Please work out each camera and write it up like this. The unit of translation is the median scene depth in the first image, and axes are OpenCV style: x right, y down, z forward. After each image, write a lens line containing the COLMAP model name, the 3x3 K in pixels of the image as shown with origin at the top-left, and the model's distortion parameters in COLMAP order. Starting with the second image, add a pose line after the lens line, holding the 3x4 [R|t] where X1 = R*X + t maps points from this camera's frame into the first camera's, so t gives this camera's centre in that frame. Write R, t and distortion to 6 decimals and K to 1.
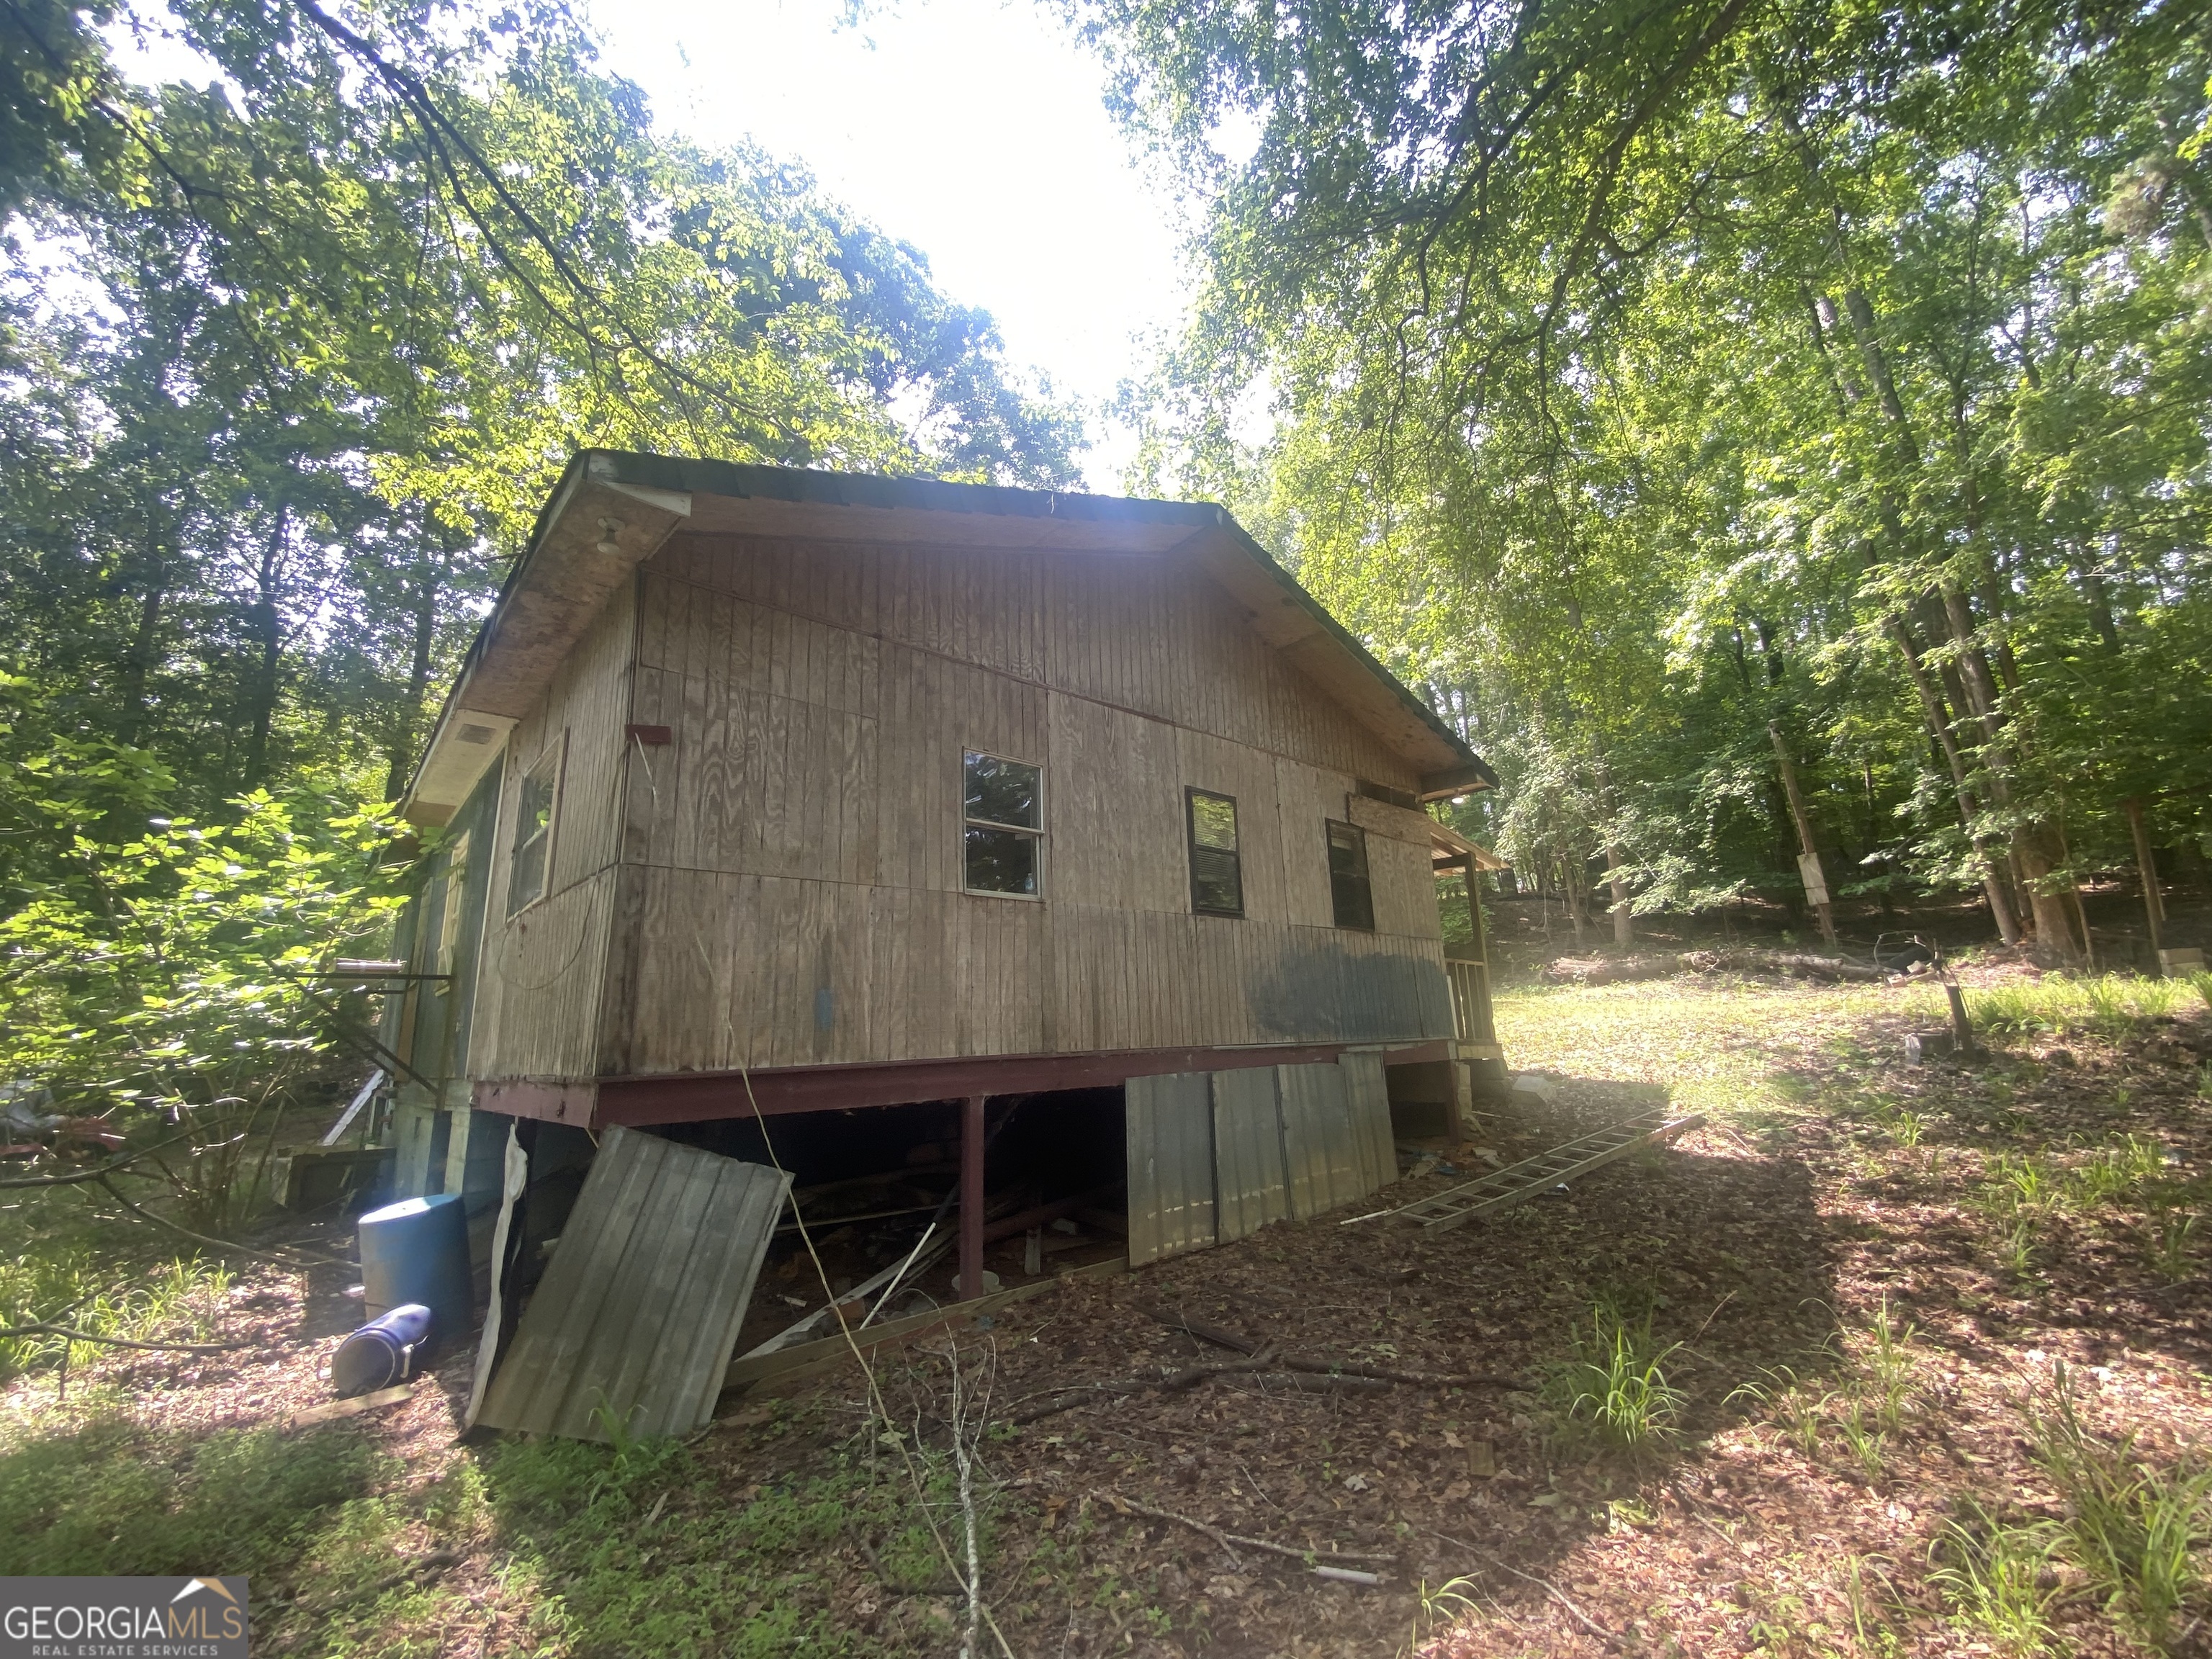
lens RADIAL K [[886.1, 0, 1106.0], [0, 886.1, 829.5], [0, 0, 1]] dist [0.029713, 0.000040]
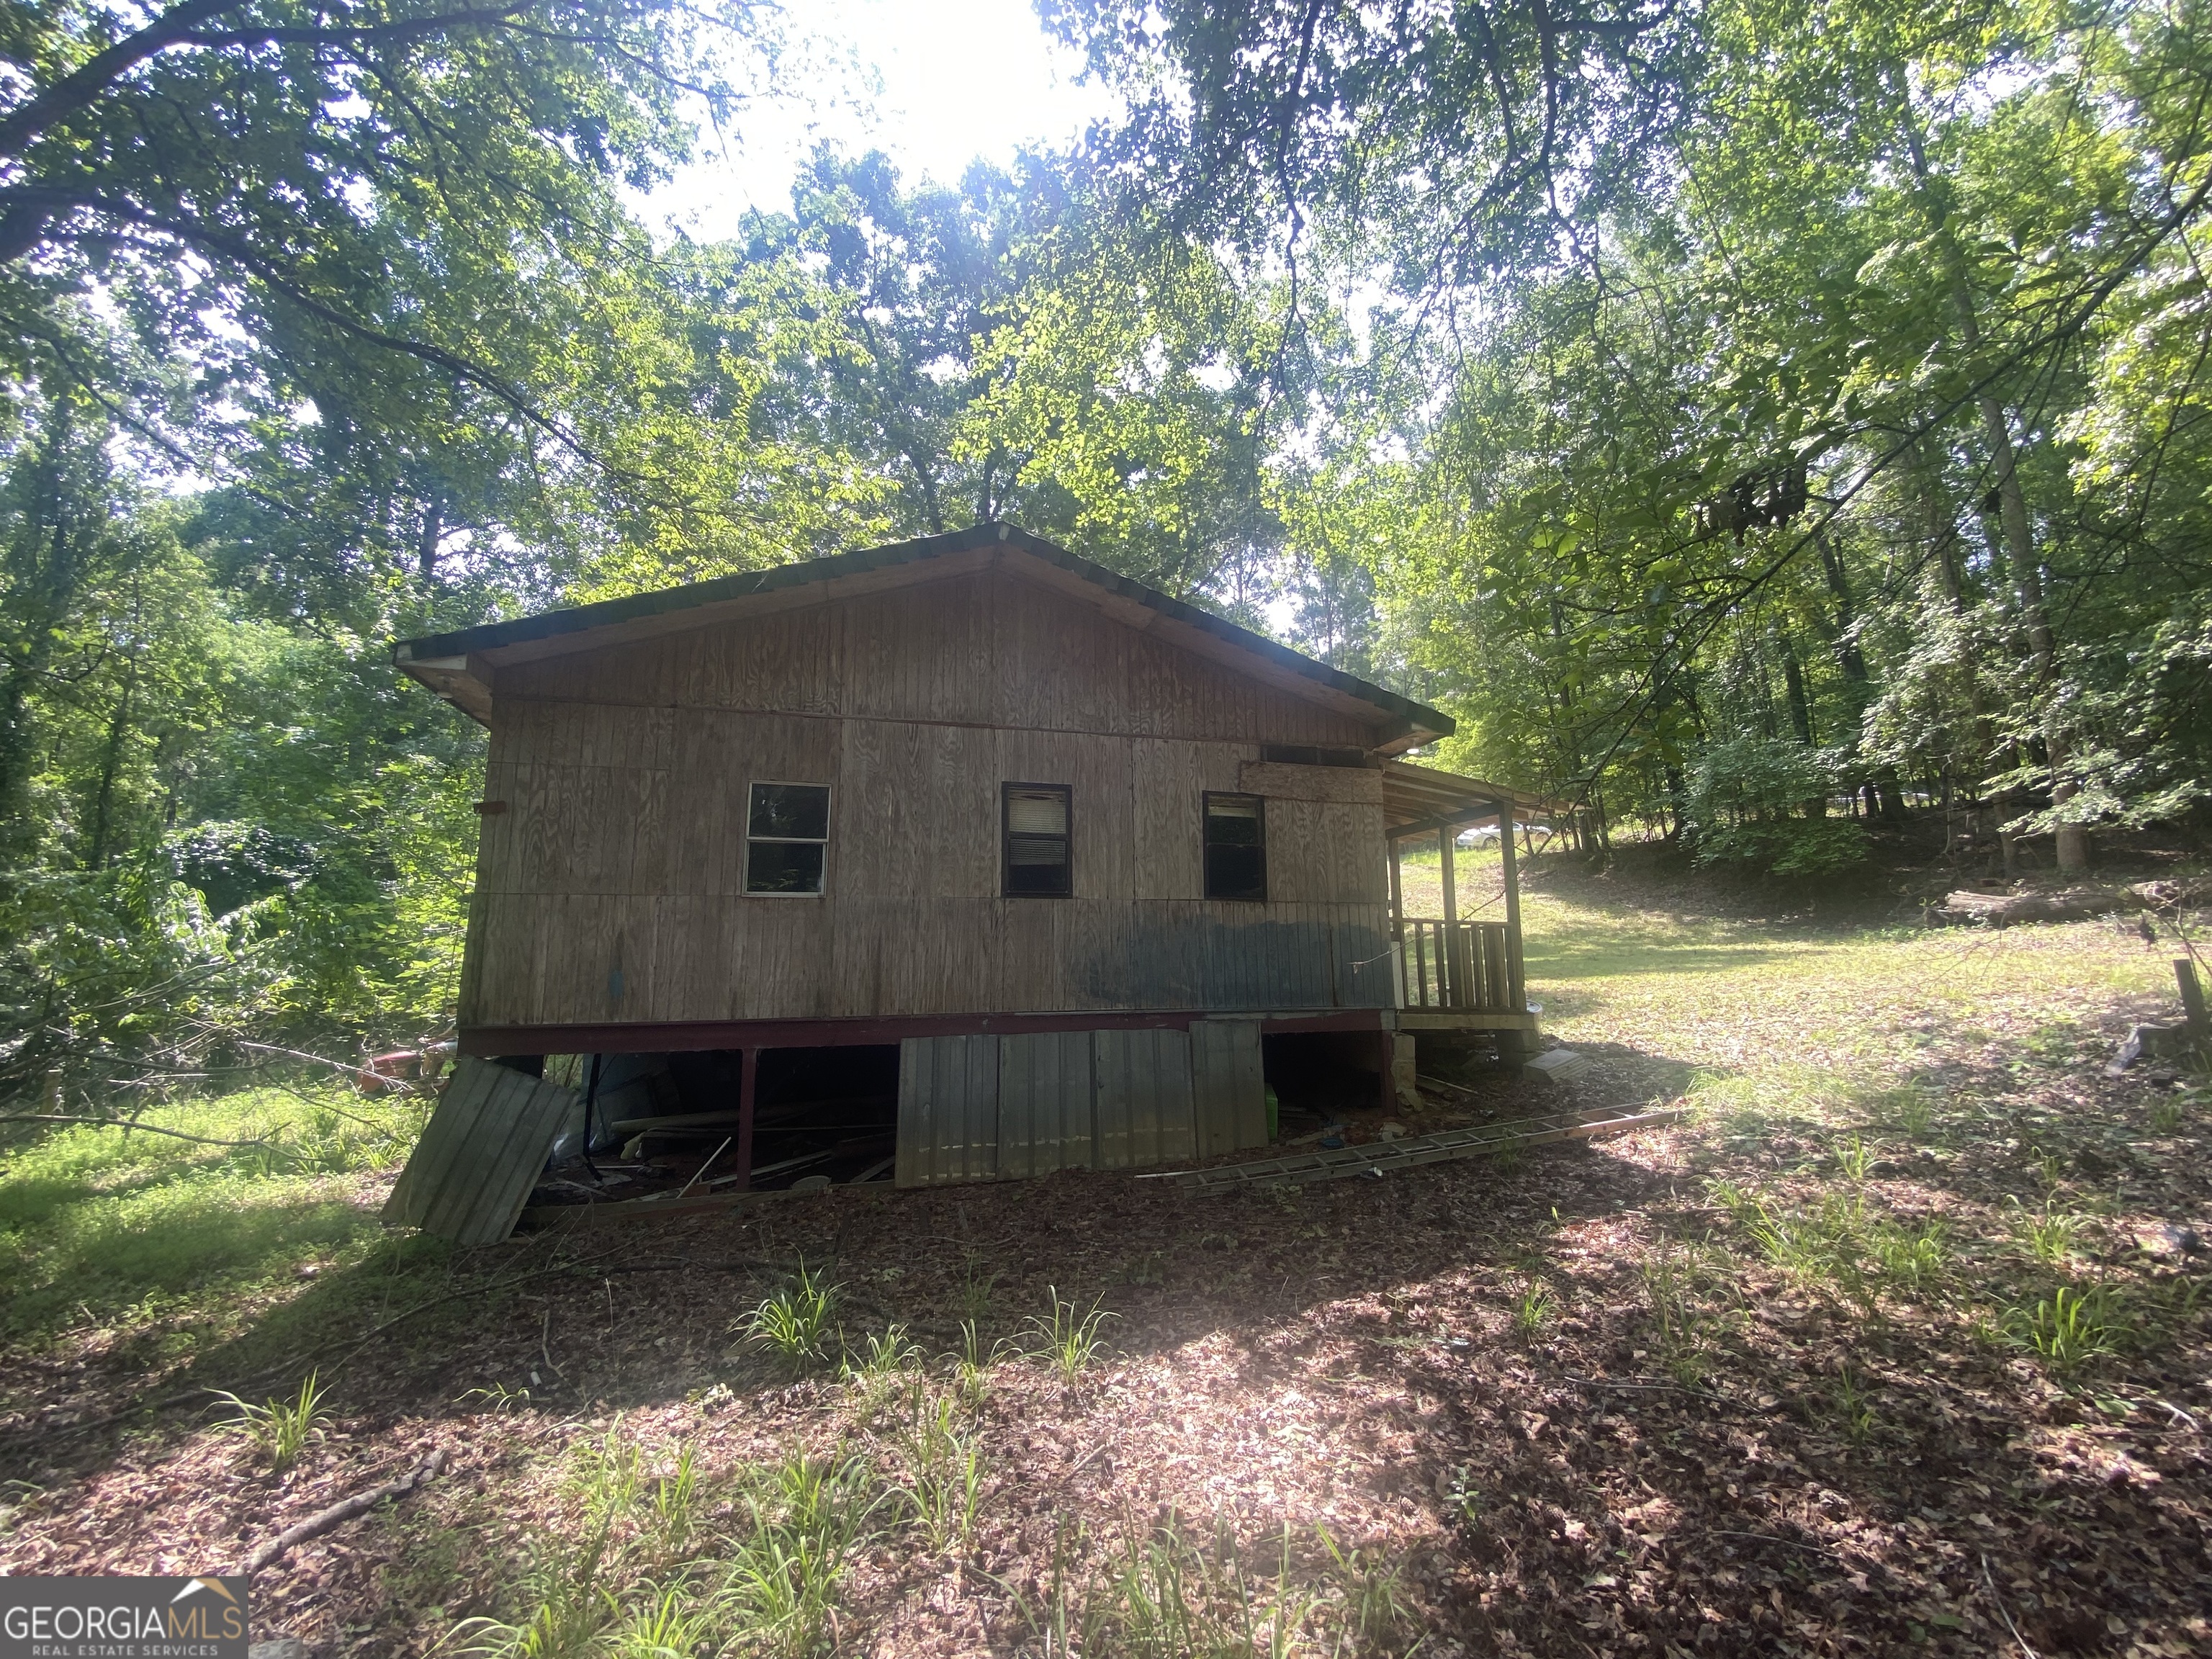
lens RADIAL K [[893.3, 0, 1106.0], [0, 893.3, 829.5], [0, 0, 1]] dist [0.011987, -0.000026]
pose [[0.902490, -0.050386, -0.427754, 0.710735], [0.082711, 0.994924, 0.057313, -0.044708], [0.422695, -0.087104, 0.902076, 0.035118]]
